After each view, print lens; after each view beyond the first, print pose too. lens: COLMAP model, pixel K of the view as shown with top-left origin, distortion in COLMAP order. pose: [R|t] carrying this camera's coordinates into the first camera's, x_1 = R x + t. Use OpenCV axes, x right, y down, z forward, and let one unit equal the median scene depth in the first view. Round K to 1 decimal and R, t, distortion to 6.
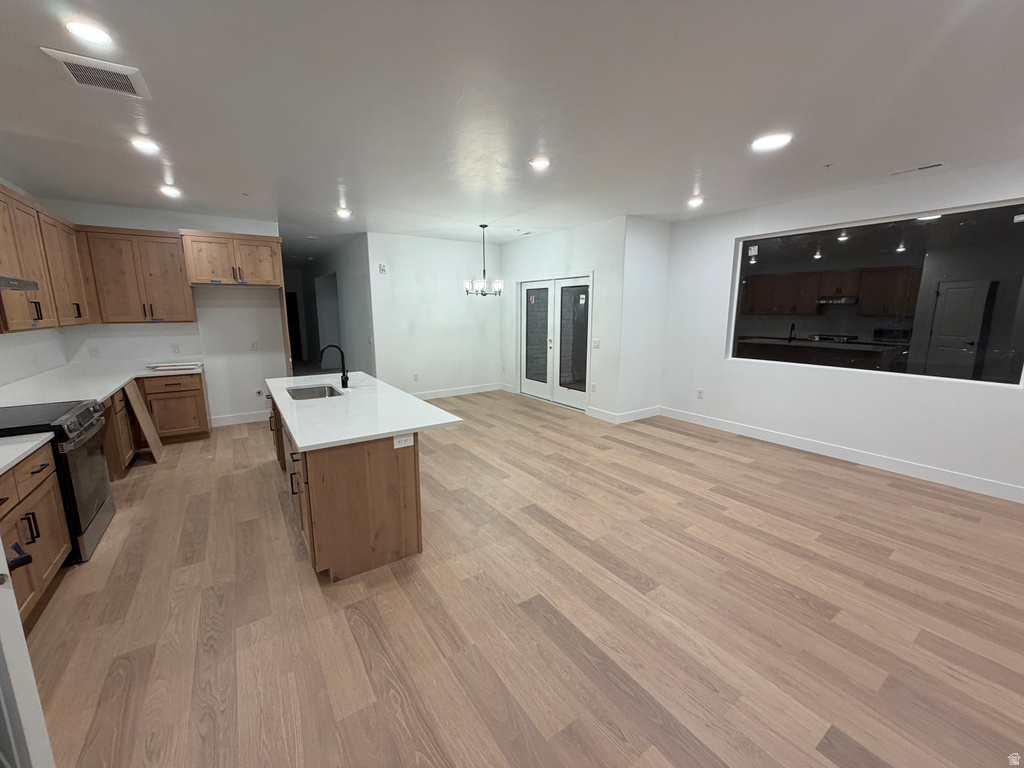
lens RADIAL K [[407.8, 0, 509.8], [0, 407.8, 382.2], [0, 0, 1]] dist [0.004274, -0.000160]
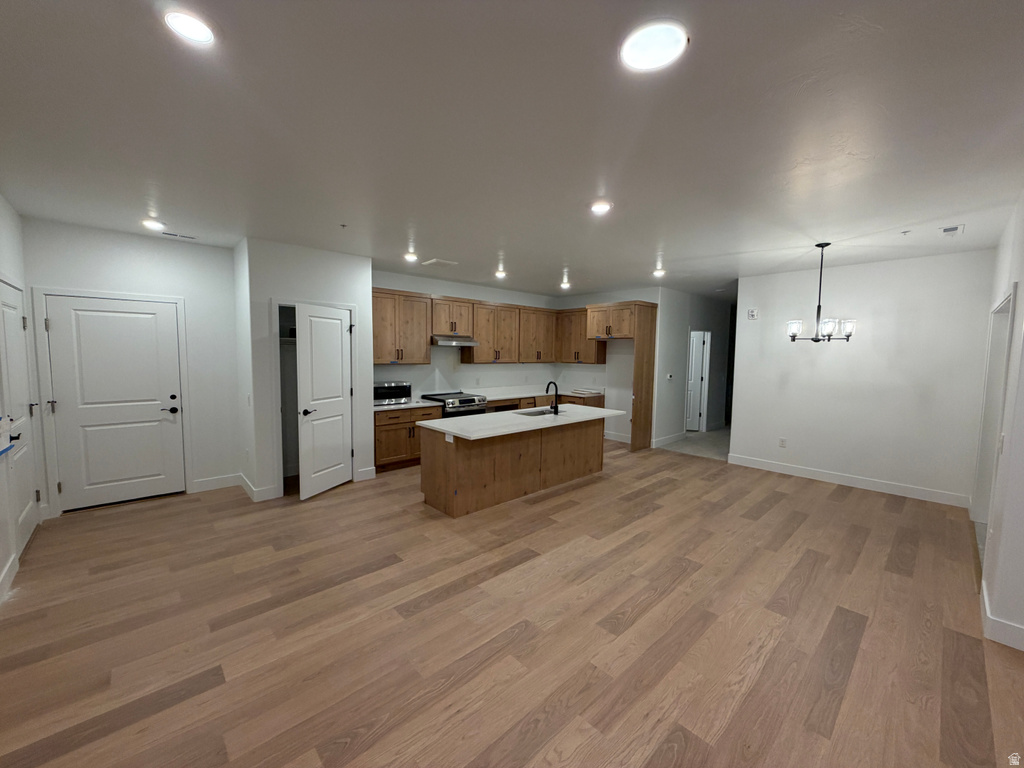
lens RADIAL K [[407.8, 0, 510.6], [0, 407.8, 382.4], [0, 0, 1]] dist [0.004274, -0.000160]
pose [[0.156708, 0.078116, -0.984551, 0.831152], [-0.189002, 0.980816, 0.047737, -0.118092], [0.969392, 0.178601, 0.168466, 0.584259]]
